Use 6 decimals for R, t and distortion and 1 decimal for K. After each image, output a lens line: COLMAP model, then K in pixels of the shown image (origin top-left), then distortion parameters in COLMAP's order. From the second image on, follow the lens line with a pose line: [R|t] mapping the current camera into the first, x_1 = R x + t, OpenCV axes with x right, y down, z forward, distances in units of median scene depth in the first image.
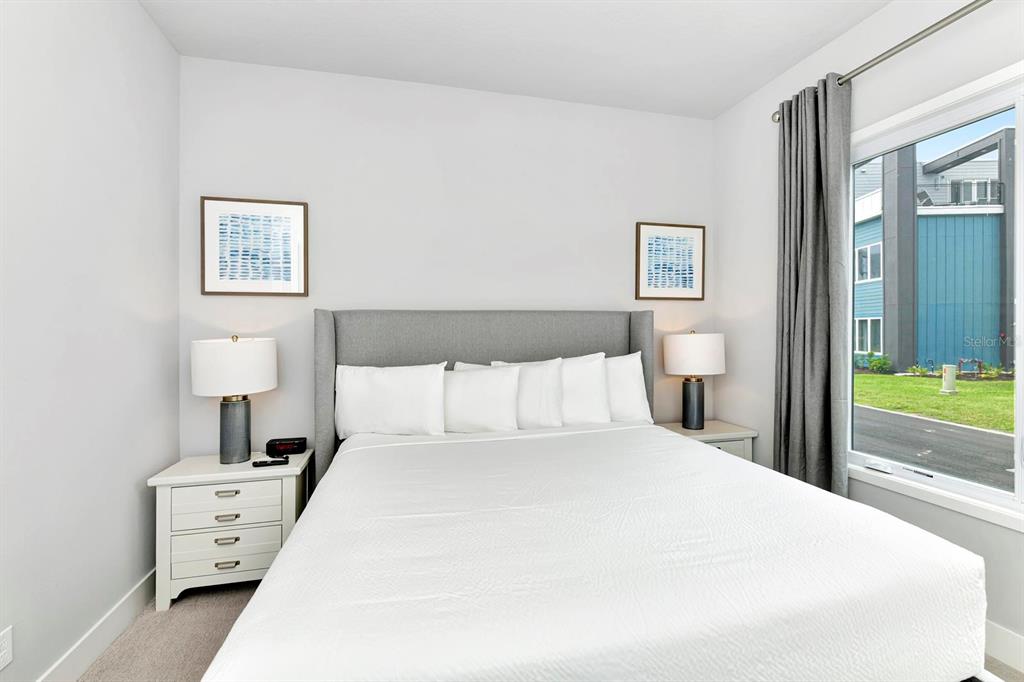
lens RADIAL K [[445.5, 0, 514.5], [0, 445.5, 337.0], [0, 0, 1]] dist [-0.002410, -0.009510]
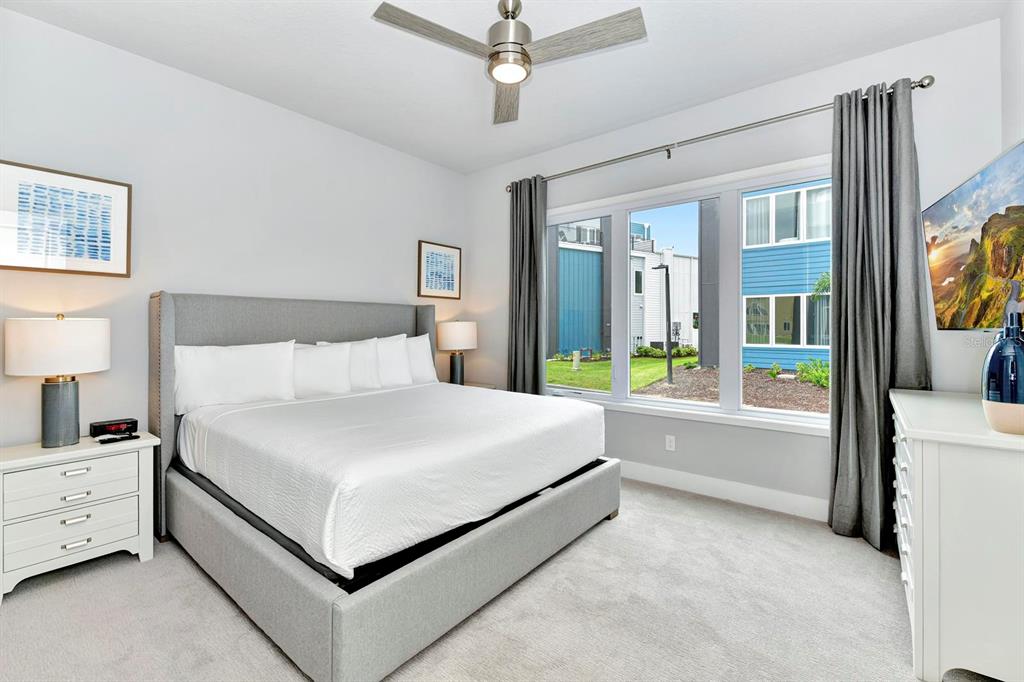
lens RADIAL K [[445.5, 0, 514.5], [0, 445.5, 337.0], [0, 0, 1]] dist [-0.002410, -0.009510]
pose [[0.797060, -0.006267, 0.603867, -0.368508], [0.005886, 0.999979, 0.002609, 0.043367], [-0.603871, 0.001474, 0.797081, -0.306348]]
